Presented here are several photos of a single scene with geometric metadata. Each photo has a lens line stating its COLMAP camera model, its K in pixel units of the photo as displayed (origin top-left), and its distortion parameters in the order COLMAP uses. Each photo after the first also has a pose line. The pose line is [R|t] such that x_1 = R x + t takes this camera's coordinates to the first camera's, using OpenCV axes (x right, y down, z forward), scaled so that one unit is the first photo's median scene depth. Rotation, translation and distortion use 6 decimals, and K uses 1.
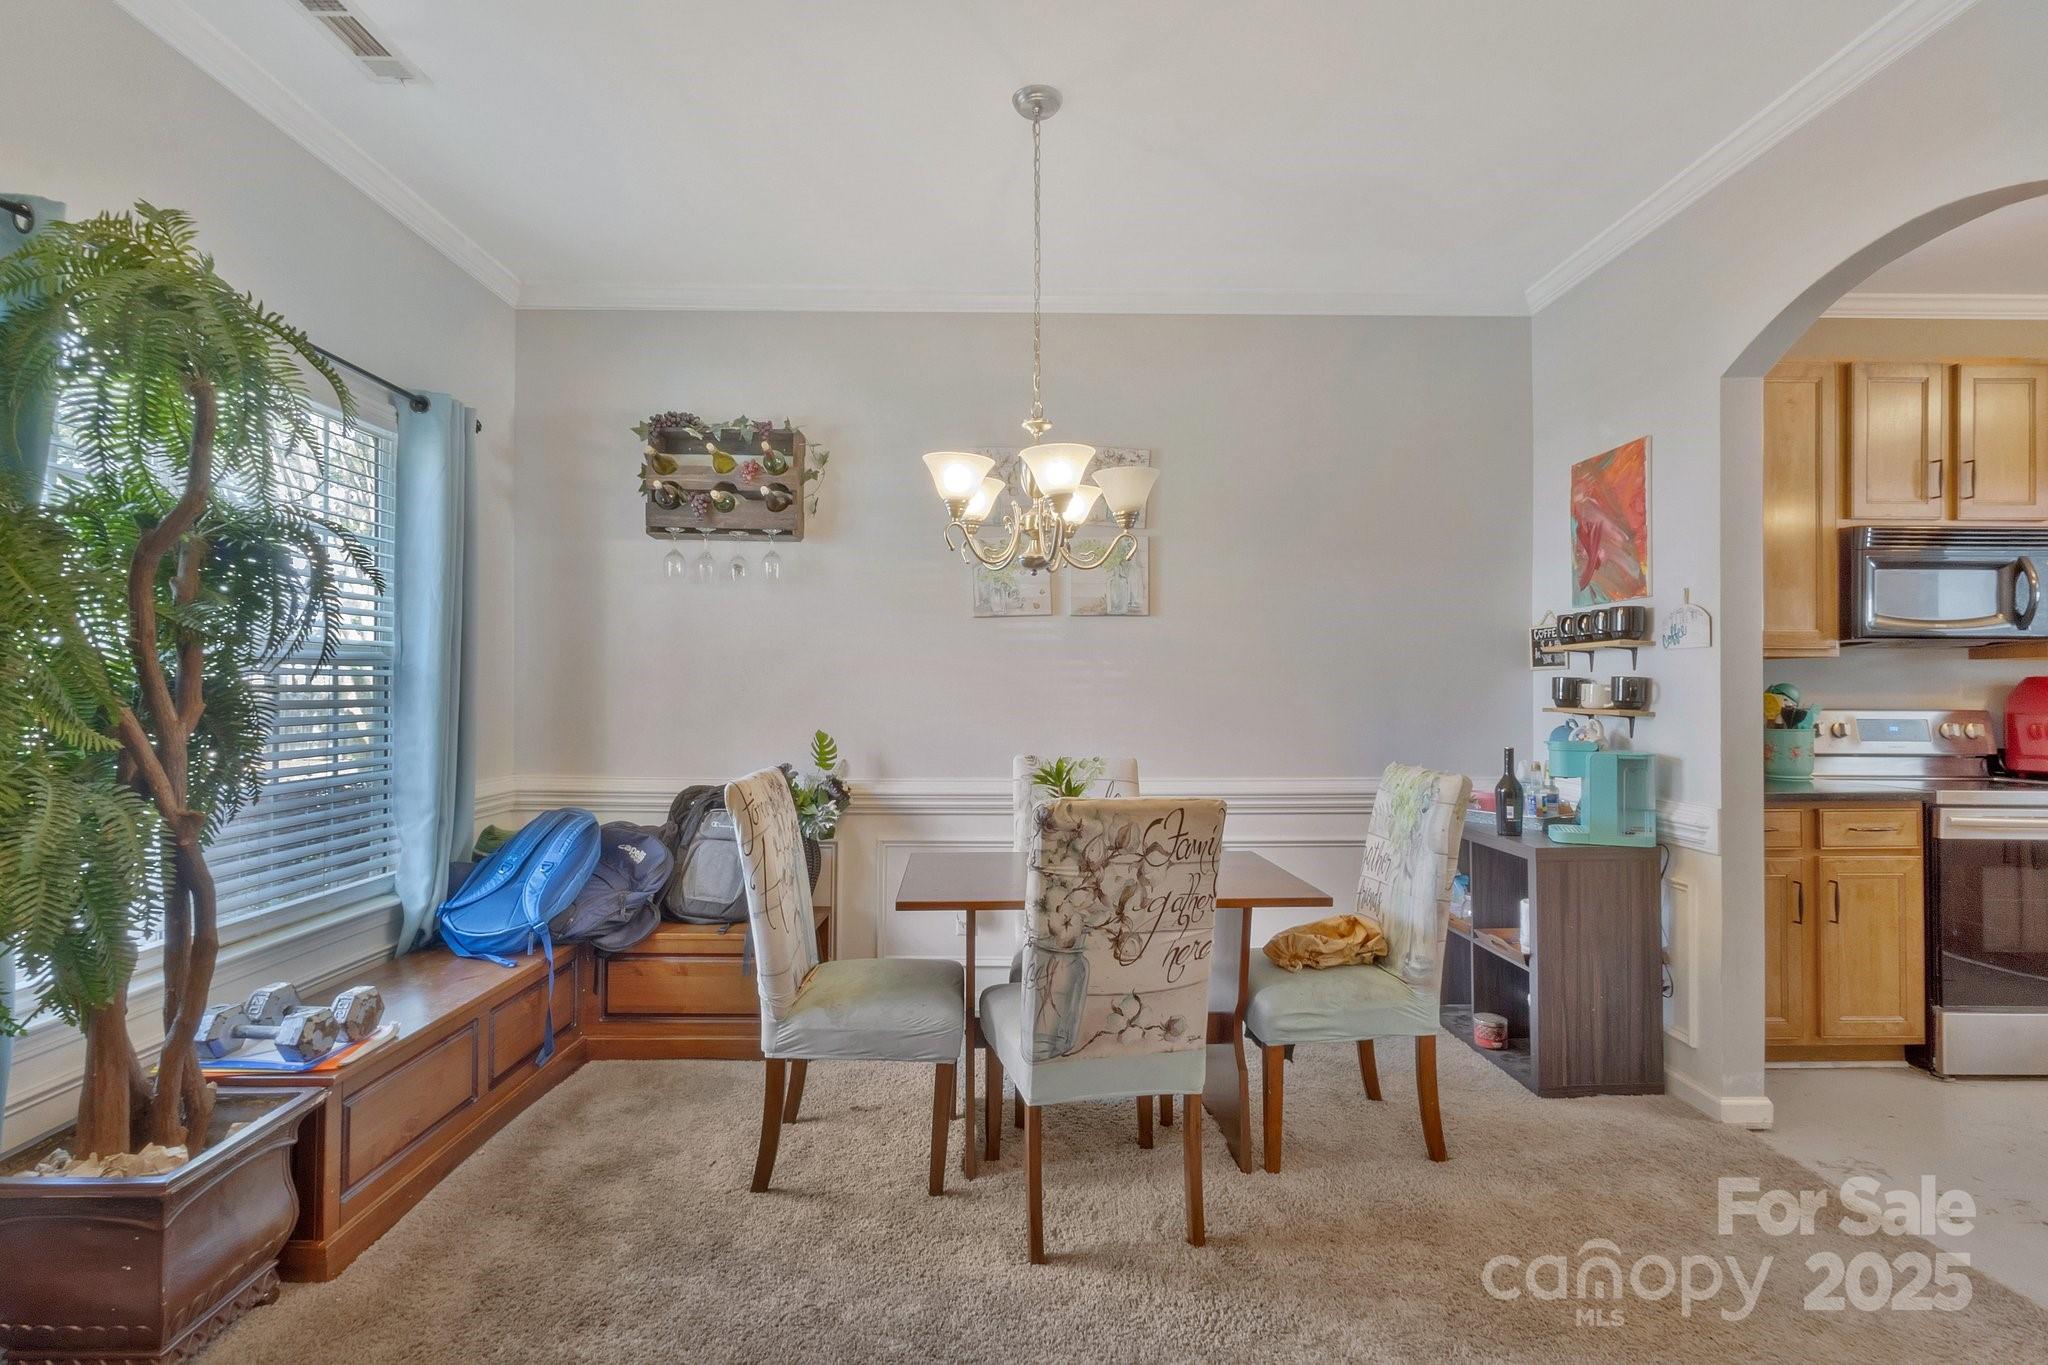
lens RADIAL K [[990.8, 0, 1026.6], [0, 990.8, 666.8], [0, 0, 1]] dist [0.001059, 0.000472]
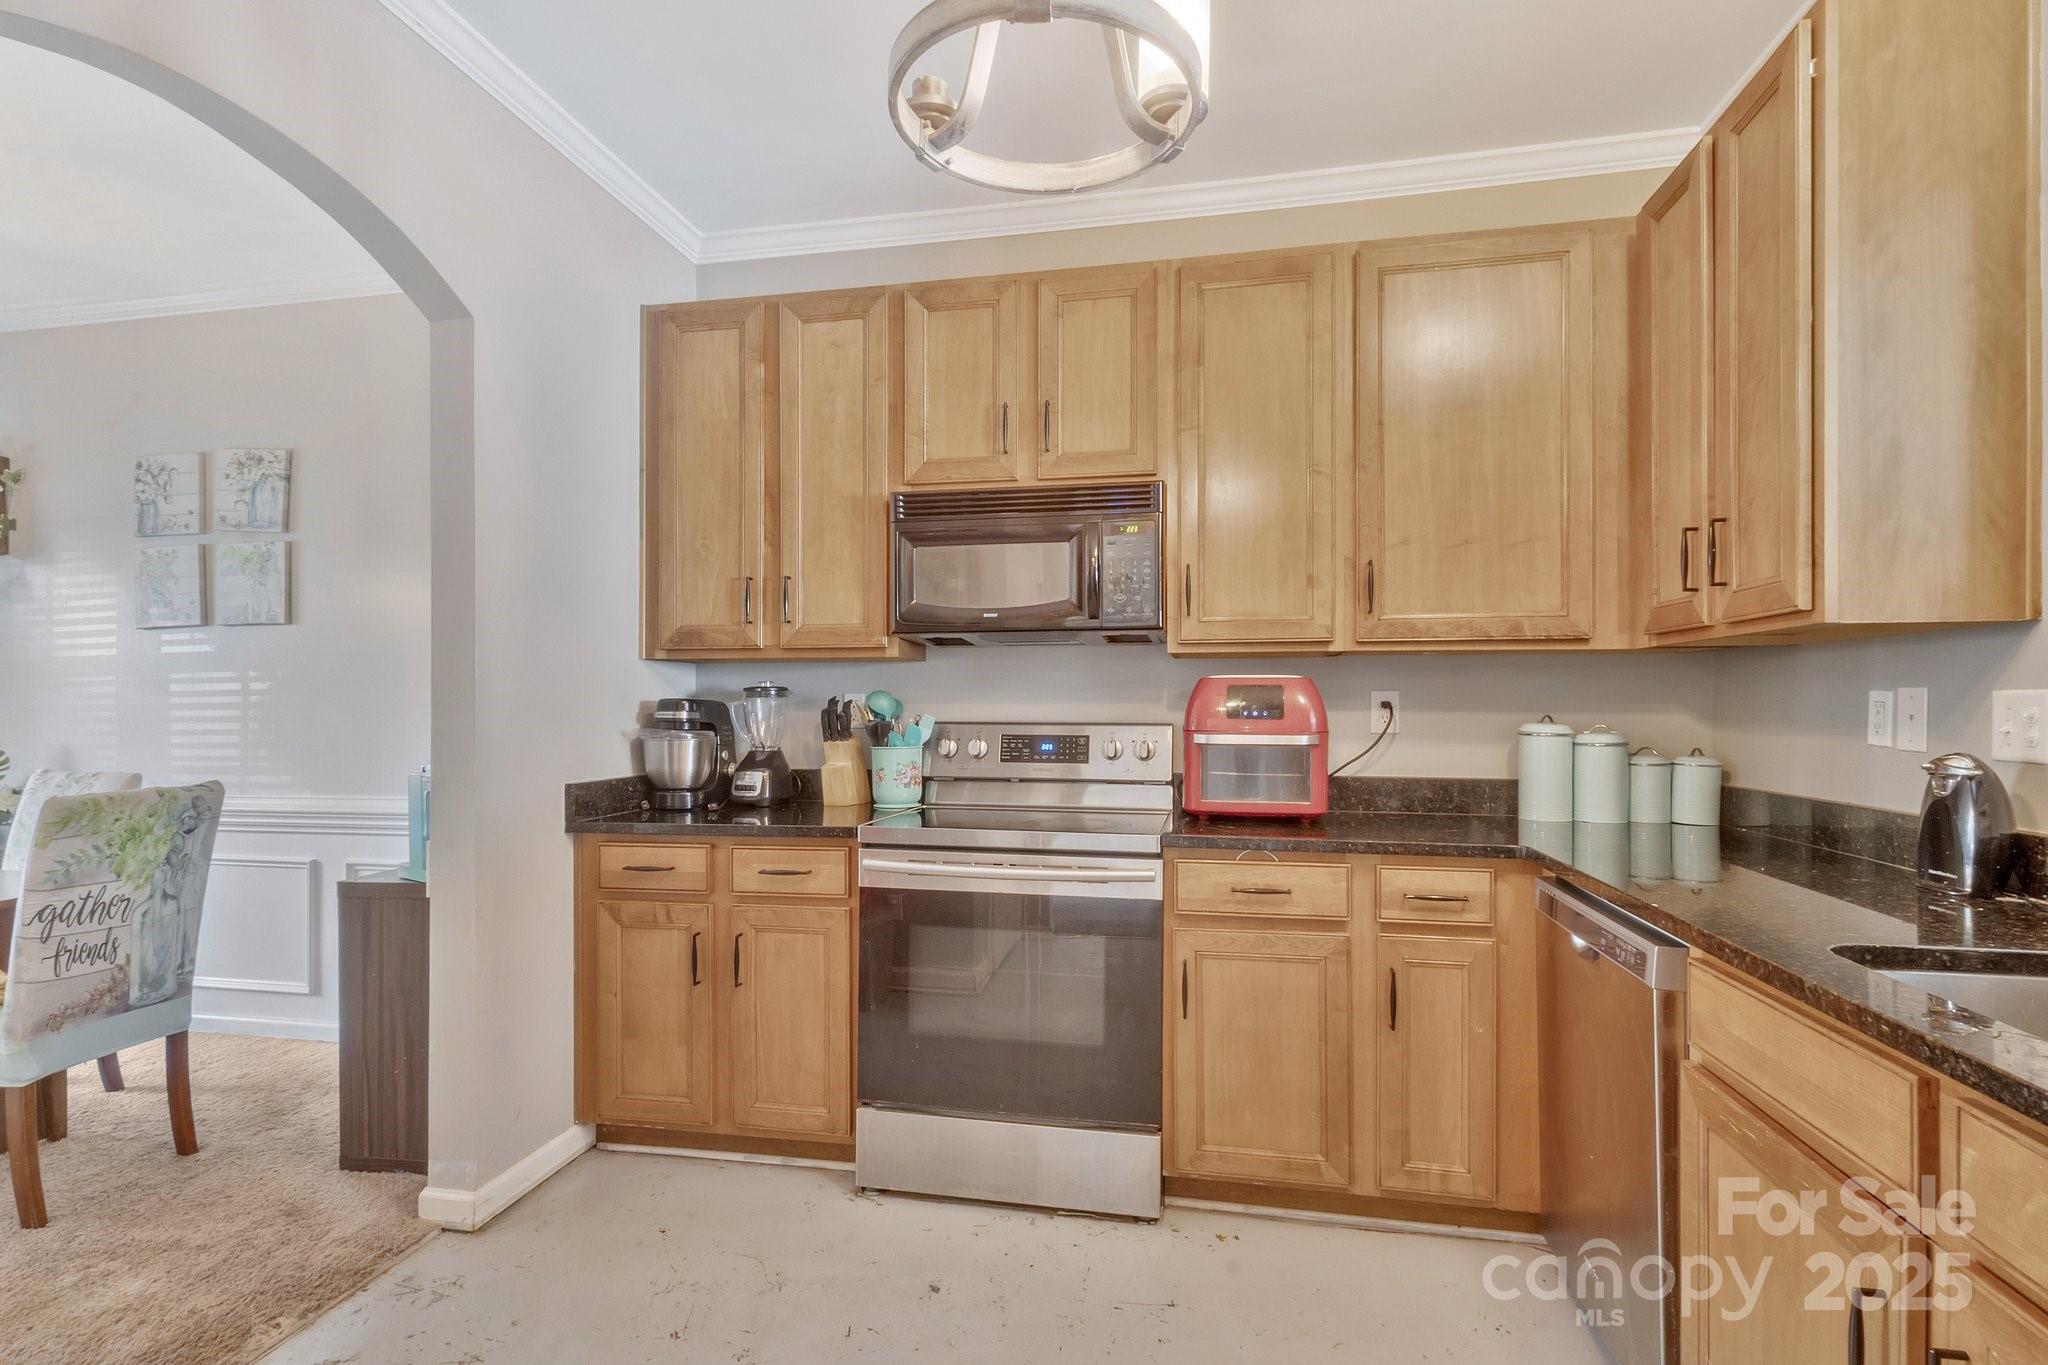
lens RADIAL K [[972.9, 0, 1025.6], [0, 972.9, 702.1], [0, 0, 1]] dist [0.000501, 0.000167]
pose [[0.975992, -0.003388, -0.217782, 1.111307], [0.009489, 0.999591, 0.026972, 0.005722], [0.217601, -0.028391, 0.975625, 0.257649]]
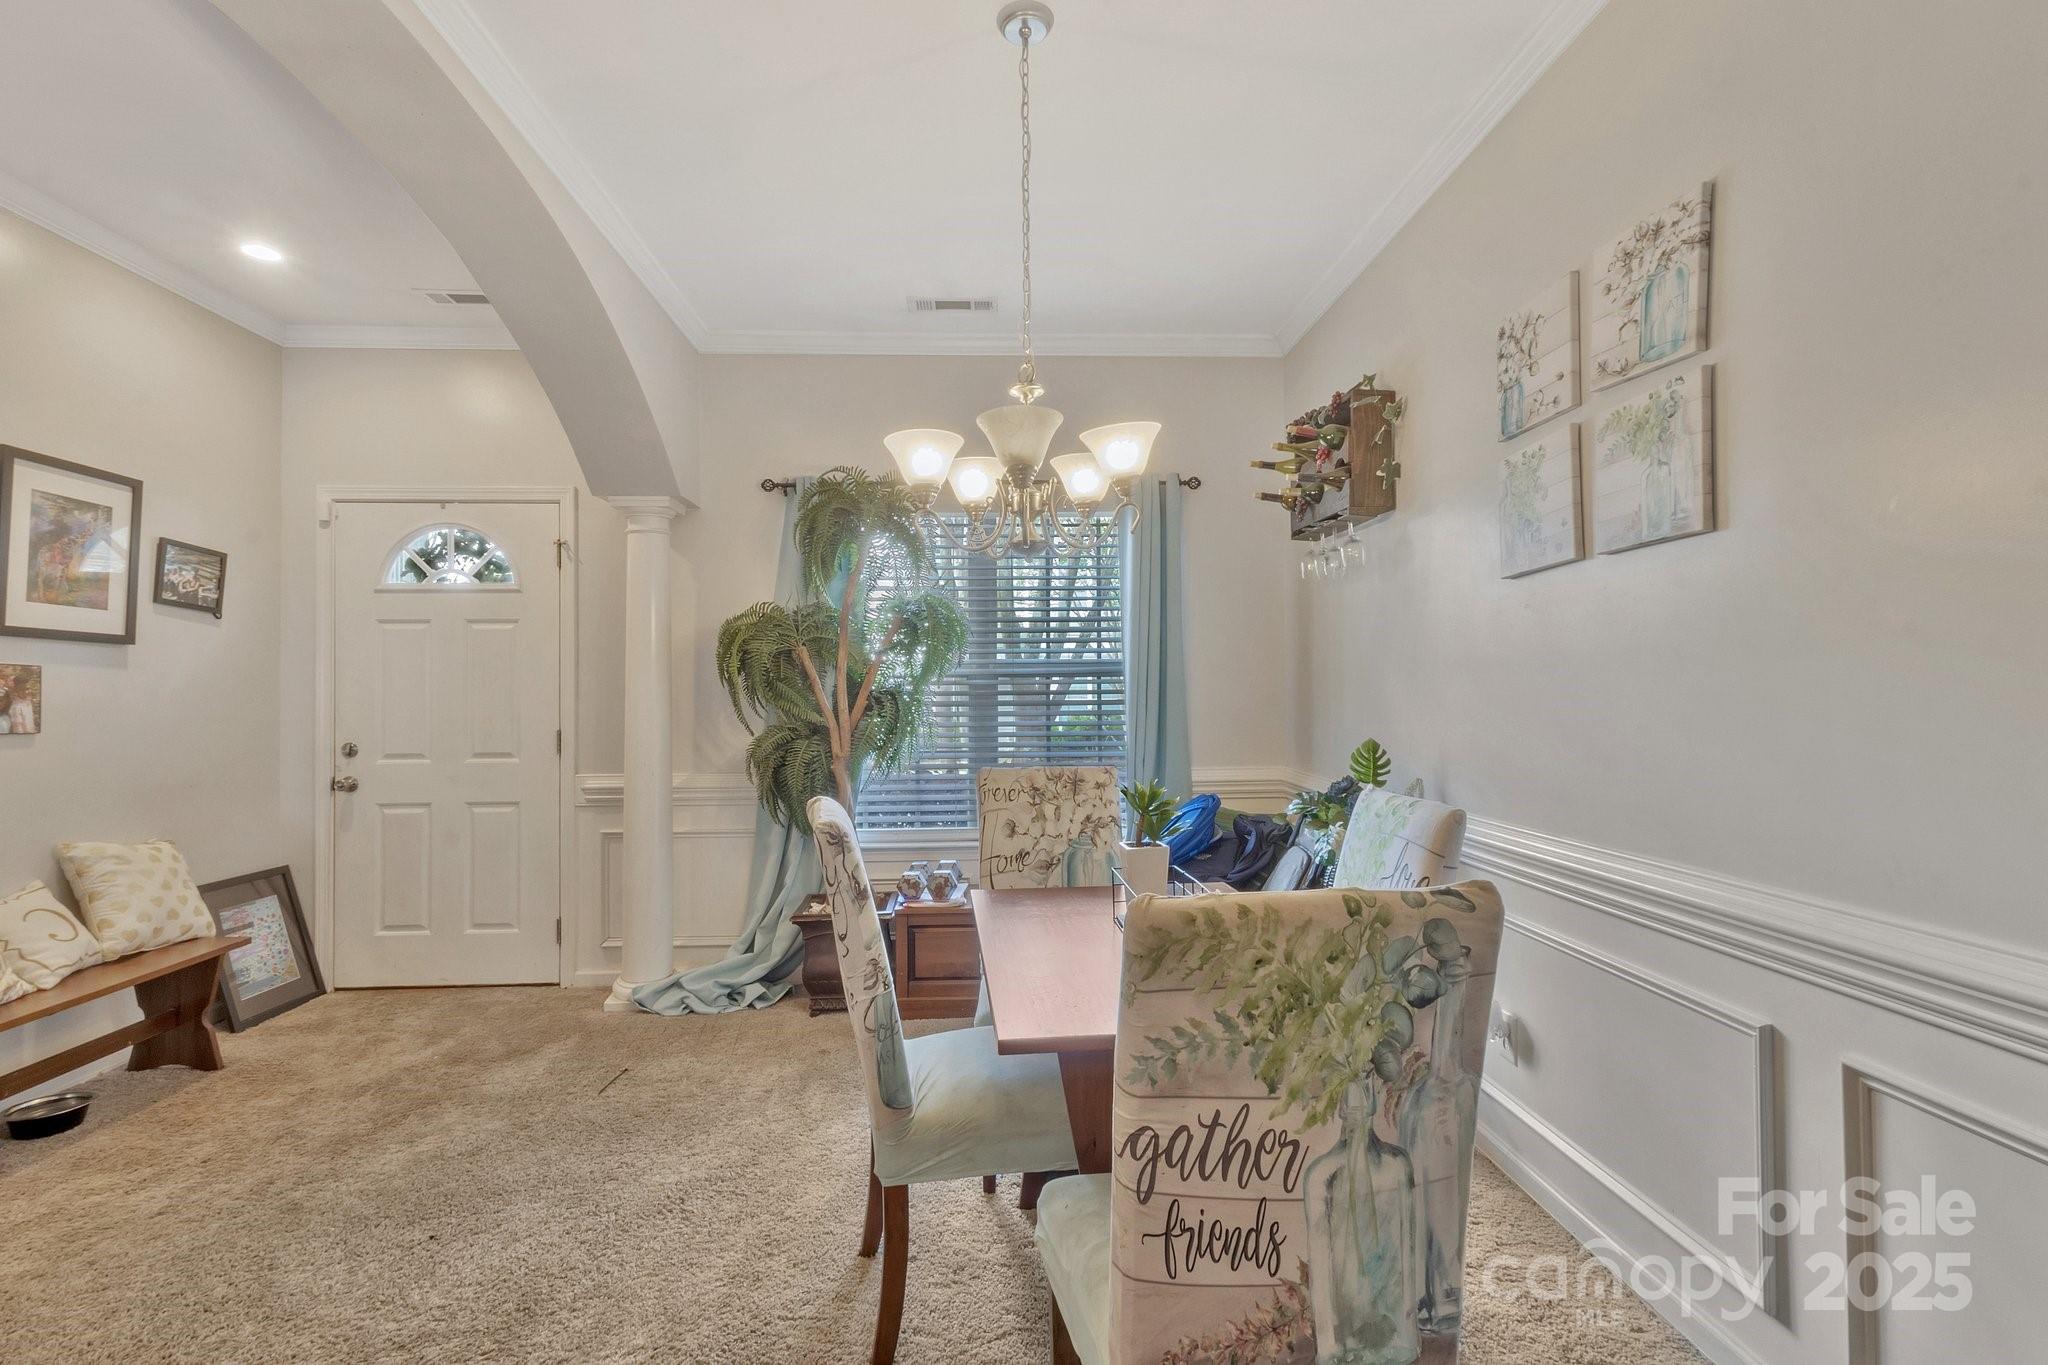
lens RADIAL K [[966.7, 0, 1024.0], [0, 966.7, 682.5], [0, 0, 1]] dist [0.002372, 0.001969]
pose [[0.035520, -0.013473, -0.999278, 0.627213], [0.034774, 0.999320, -0.012238, 0.017413], [0.998764, -0.034314, 0.035964, 0.707574]]
